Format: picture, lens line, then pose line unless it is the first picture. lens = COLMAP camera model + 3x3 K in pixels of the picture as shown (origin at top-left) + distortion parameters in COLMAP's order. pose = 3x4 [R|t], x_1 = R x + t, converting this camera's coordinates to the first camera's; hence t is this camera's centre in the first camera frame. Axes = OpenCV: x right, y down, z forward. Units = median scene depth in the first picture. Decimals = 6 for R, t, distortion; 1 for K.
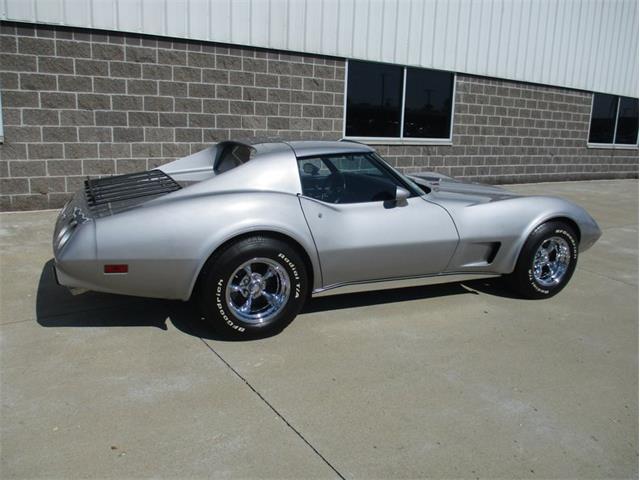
lens RADIAL K [[538.5, 0, 318.7], [0, 538.5, 240.1], [0, 0, 1]] dist [-0.024939, 0.008058]
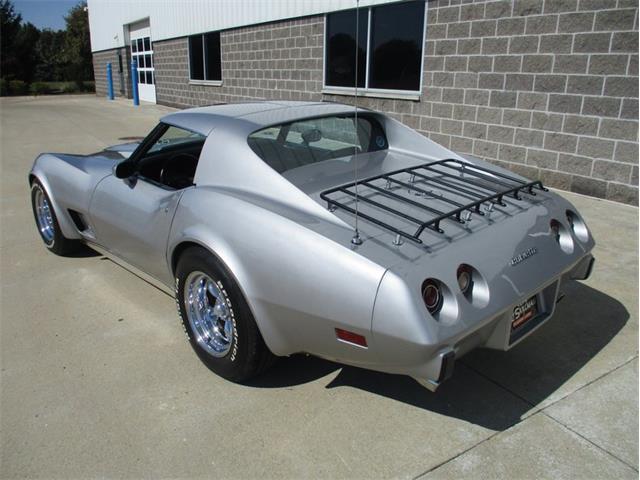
lens RADIAL K [[538.5, 0, 313.6], [0, 538.5, 239.2], [0, 0, 1]] dist [-0.024939, 0.008058]
pose [[-0.049850, 0.275545, -0.959995, 0.588660], [-0.228732, 0.932494, 0.279530, -0.151759], [0.972212, 0.233516, 0.016541, 0.708494]]
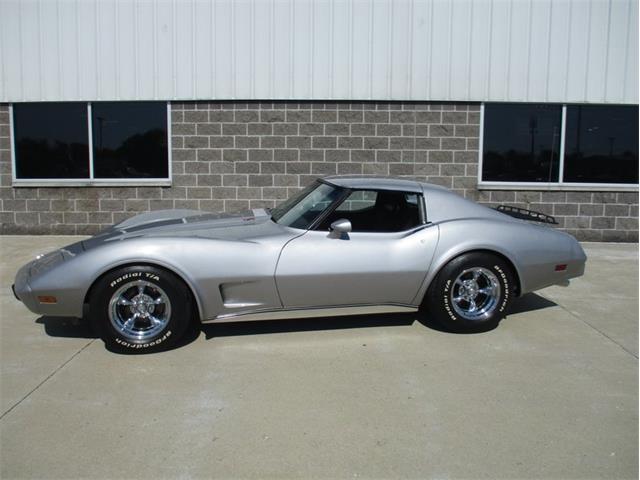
lens RADIAL K [[538.5, 0, 317.5], [0, 538.5, 244.4], [0, 0, 1]] dist [-0.024939, 0.008058]
pose [[0.821091, 0.049365, -0.568659, 0.451329], [-0.103806, 0.992554, -0.063723, 0.013850], [0.561279, 0.111352, 0.820101, 0.074285]]
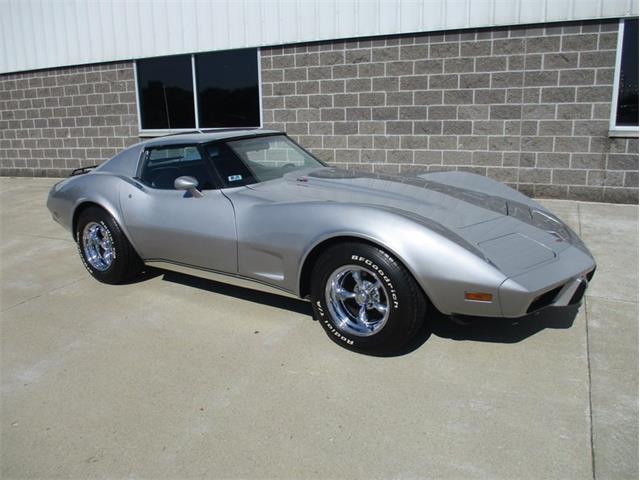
lens RADIAL K [[538.5, 0, 315.8], [0, 538.5, 241.3], [0, 0, 1]] dist [-0.024939, 0.008058]
pose [[0.506729, 0.160571, -0.847020, 0.606394], [-0.148909, 0.984036, 0.097461, -0.060044], [0.849148, 0.076743, 0.522550, 0.356424]]
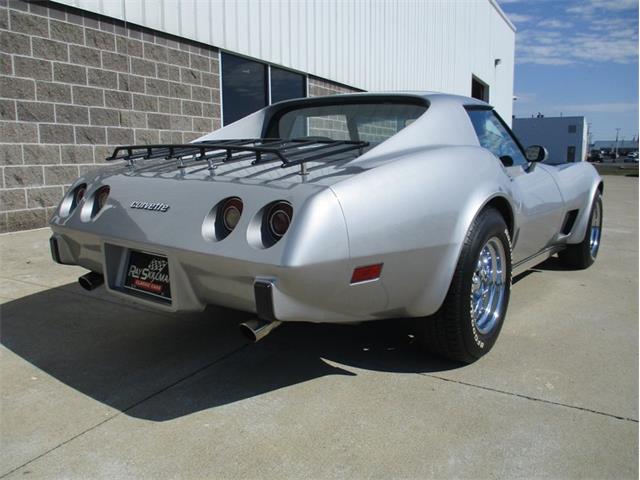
lens RADIAL K [[538.5, 0, 316.3], [0, 538.5, 237.6], [0, 0, 1]] dist [-0.024939, 0.008058]
pose [[0.883337, -0.108273, 0.456063, -0.287850], [0.136104, 0.990284, -0.028514, 0.011142], [-0.448544, 0.087259, 0.889491, 0.224011]]
